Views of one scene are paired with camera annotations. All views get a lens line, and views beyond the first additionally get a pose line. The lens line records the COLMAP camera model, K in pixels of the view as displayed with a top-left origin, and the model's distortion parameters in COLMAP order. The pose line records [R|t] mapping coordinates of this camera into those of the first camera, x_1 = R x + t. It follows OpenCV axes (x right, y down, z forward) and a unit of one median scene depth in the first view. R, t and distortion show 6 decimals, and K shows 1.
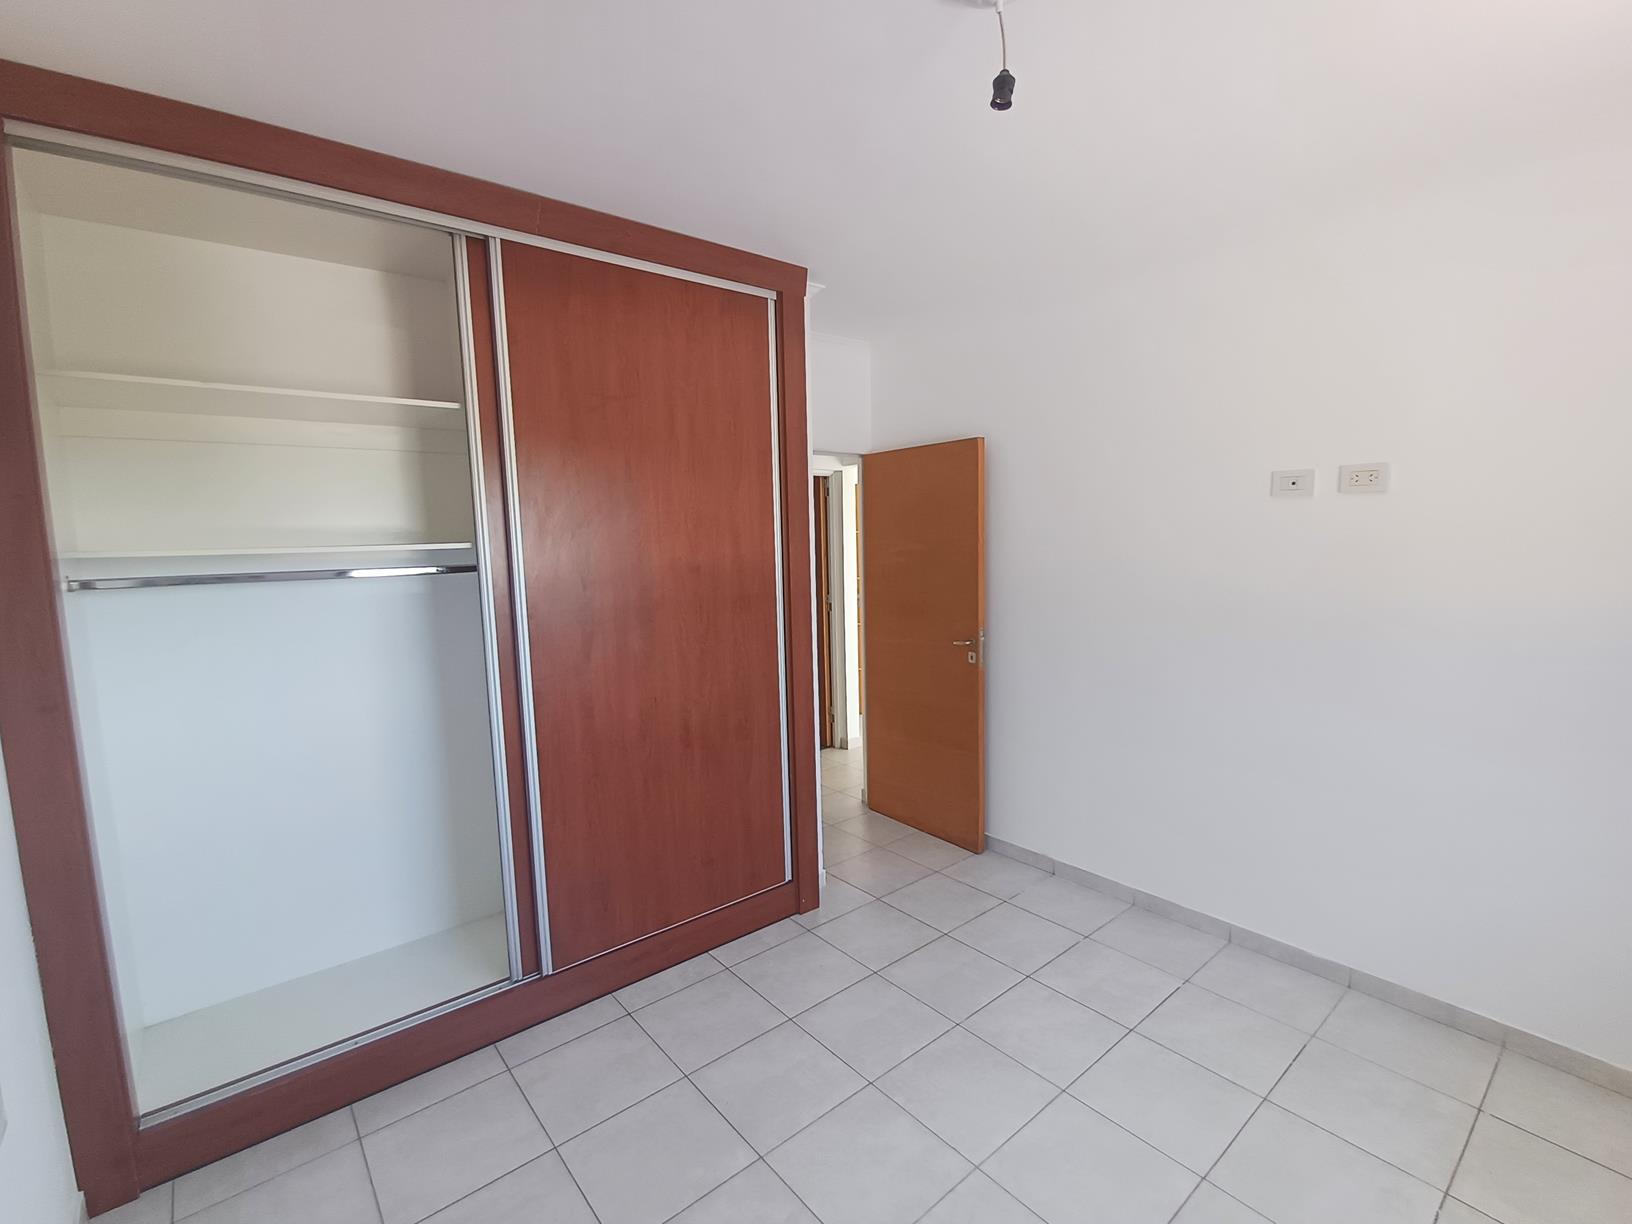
lens RADIAL K [[742.3, 0, 824.0], [0, 742.3, 615.4], [0, 0, 1]] dist [-0.002331, -0.001182]
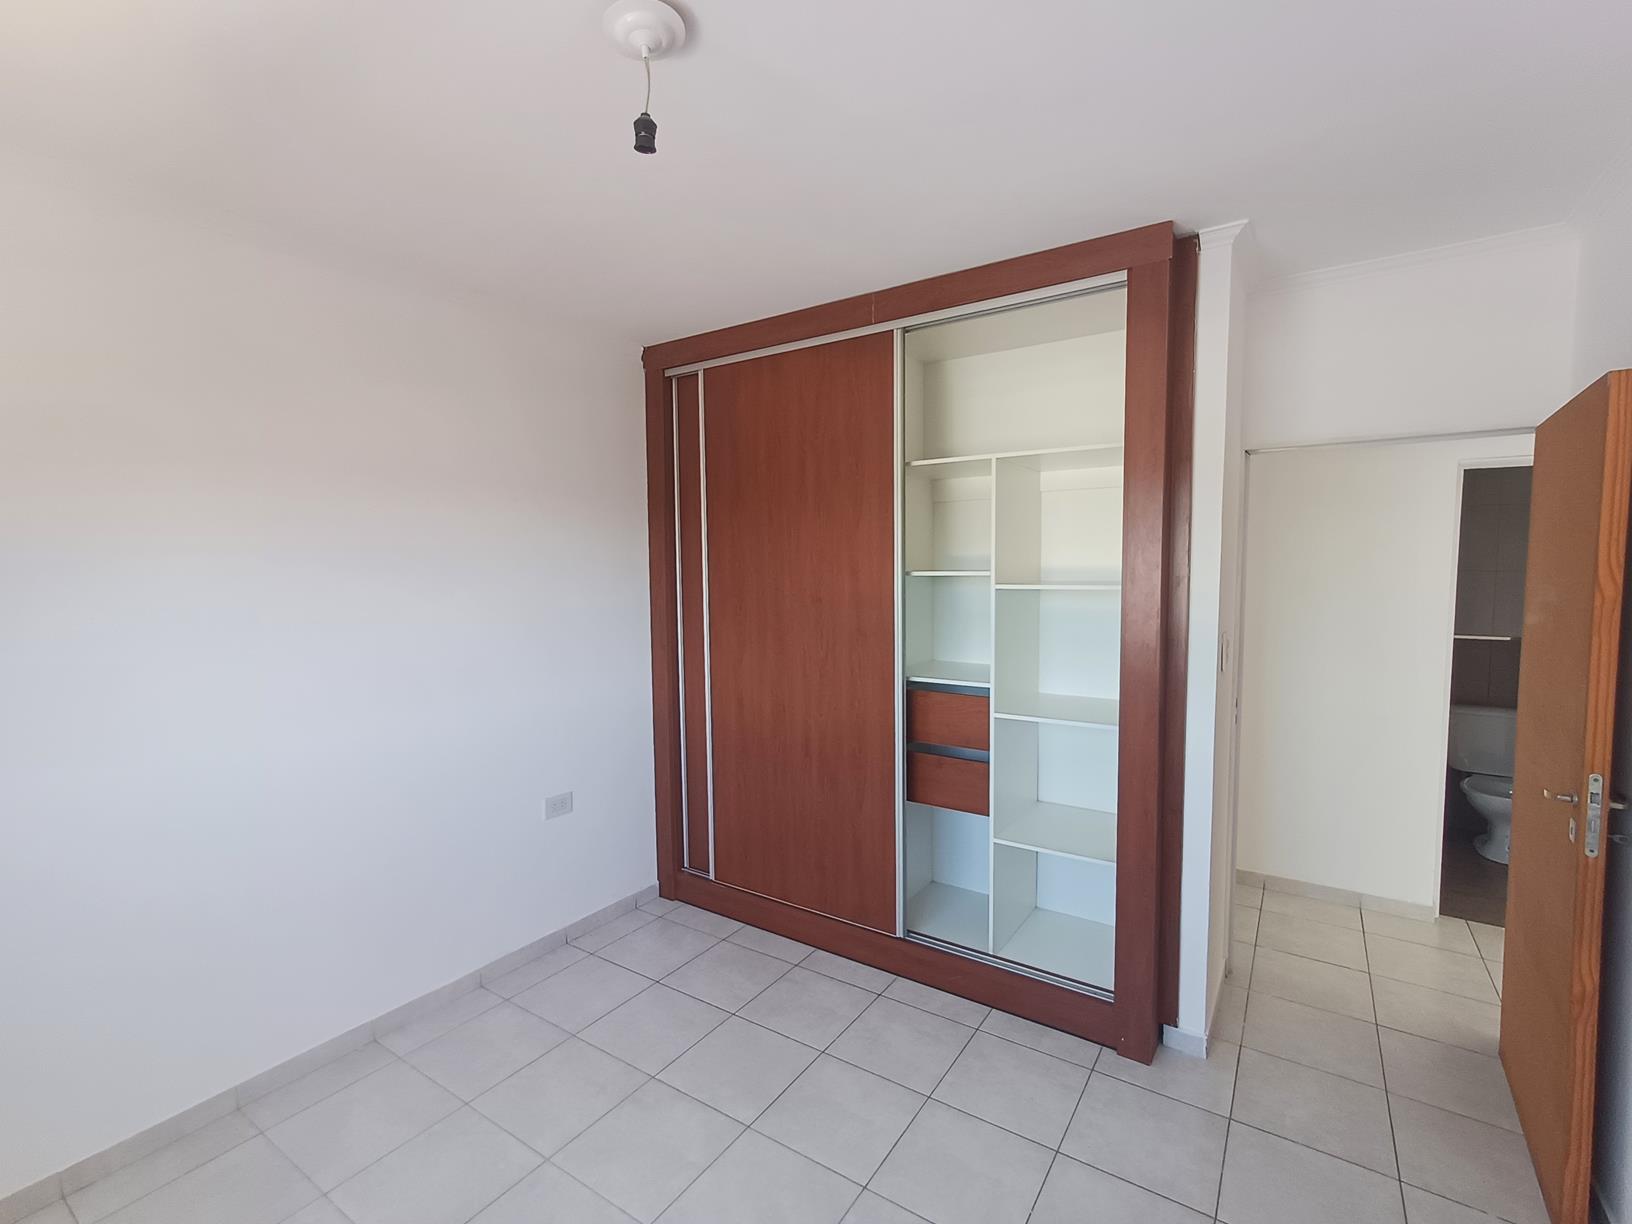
lens RADIAL K [[742.3, 0, 816.0], [0, 742.3, 612.9], [0, 0, 1]] dist [-0.002331, -0.001182]
pose [[0.275731, 0.085394, -0.957434, 0.837863], [-0.092460, 0.993784, 0.062008, -0.105660], [0.956778, 0.071427, 0.281913, 0.641283]]
